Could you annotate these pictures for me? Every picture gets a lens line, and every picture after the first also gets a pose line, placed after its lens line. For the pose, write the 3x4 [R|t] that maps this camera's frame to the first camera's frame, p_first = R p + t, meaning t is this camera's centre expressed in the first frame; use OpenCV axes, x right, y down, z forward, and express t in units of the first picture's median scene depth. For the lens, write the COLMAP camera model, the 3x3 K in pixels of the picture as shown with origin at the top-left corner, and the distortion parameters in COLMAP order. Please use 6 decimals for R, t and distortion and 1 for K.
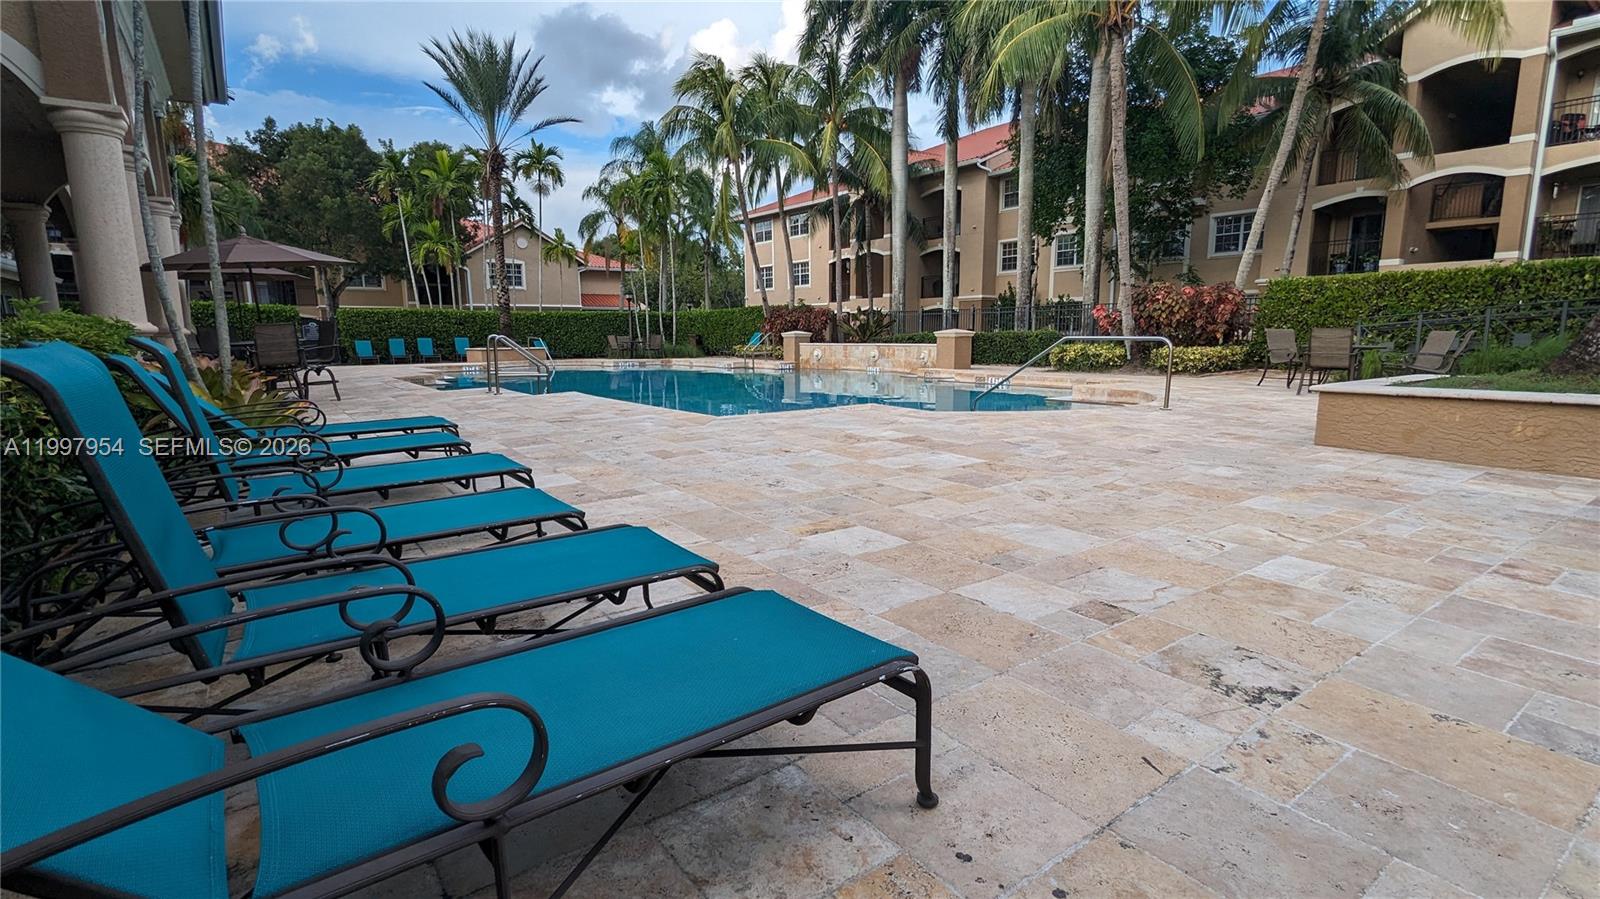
lens RADIAL K [[742.9, 0, 798.1], [0, 742.9, 456.7], [0, 0, 1]] dist [0.001109, -0.000025]
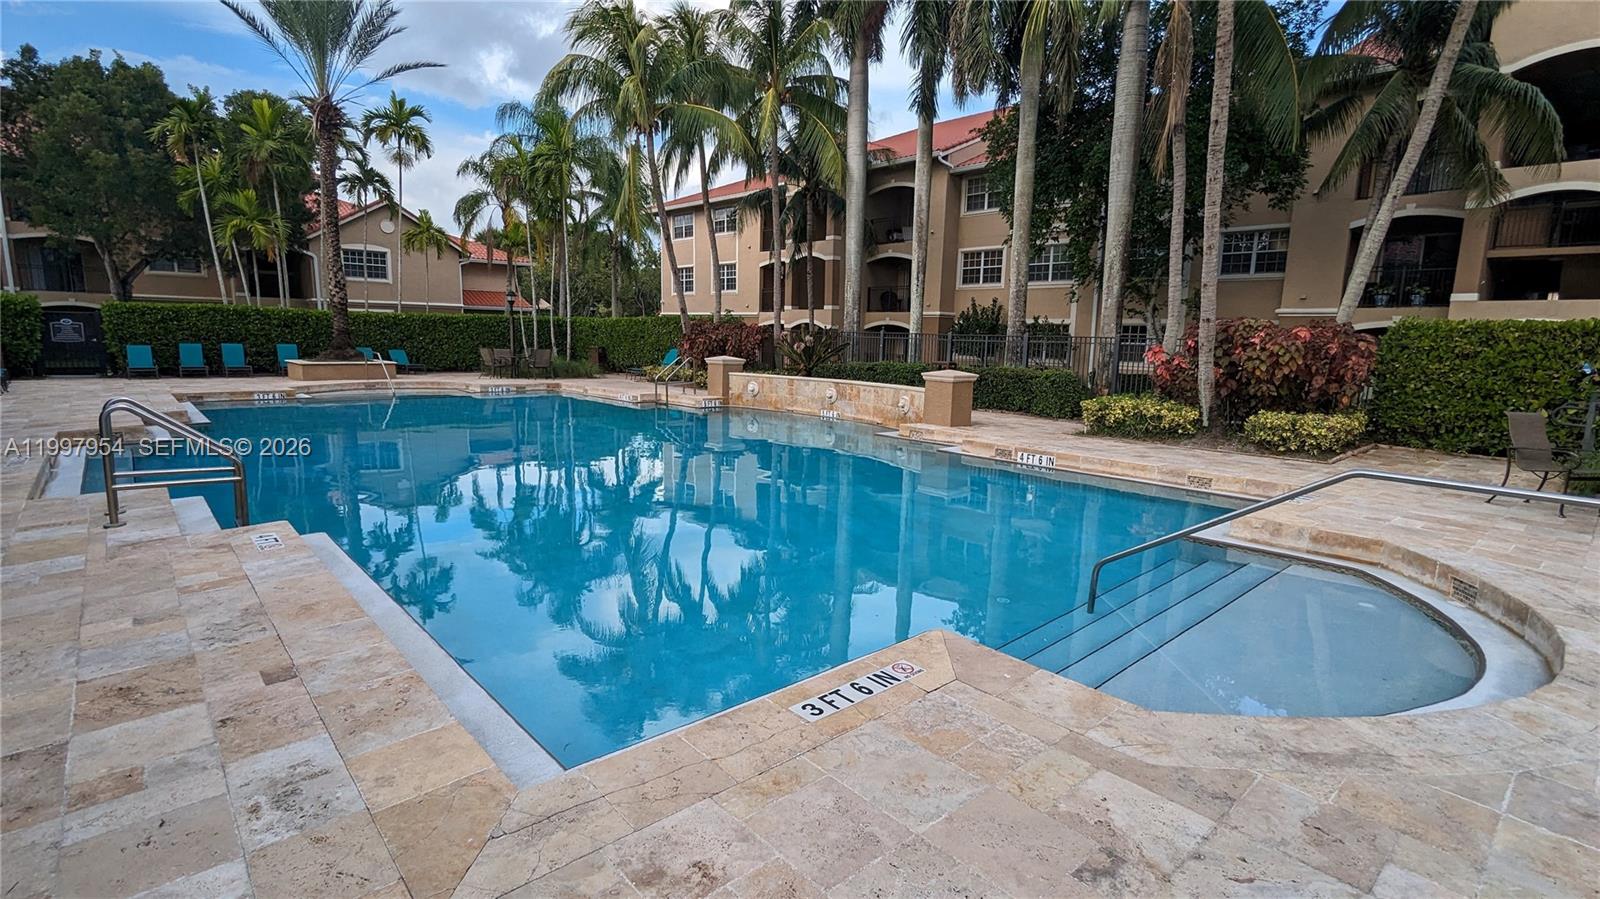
lens RADIAL K [[742.9, 0, 798.1], [0, 742.9, 456.7], [0, 0, 1]] dist [0.001109, -0.000025]
pose [[0.993844, 0.013161, 0.110000, -0.009375], [-0.013018, 0.999913, -0.002017, -0.060169], [-0.110018, 0.000573, 0.993929, 0.215953]]
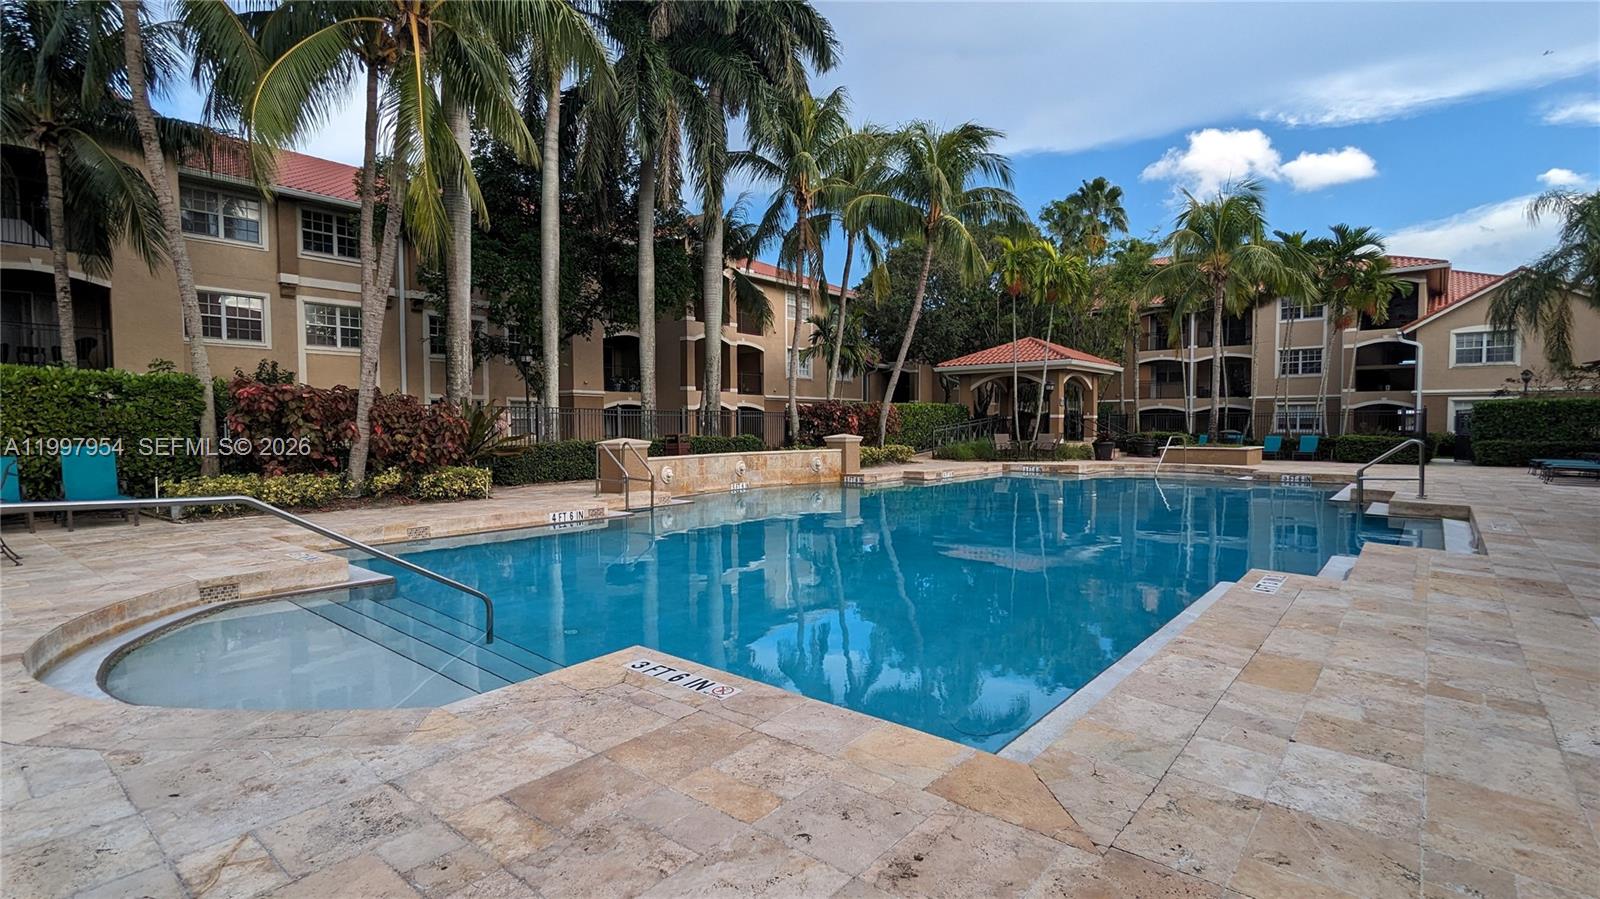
lens RADIAL K [[742.9, 0, 798.1], [0, 742.9, 456.7], [0, 0, 1]] dist [0.001109, -0.000025]
pose [[-0.230317, -0.035635, 0.972463, -0.532004], [0.161597, 0.984053, 0.074332, -0.160284], [-0.959604, 0.174267, -0.220886, 0.913654]]
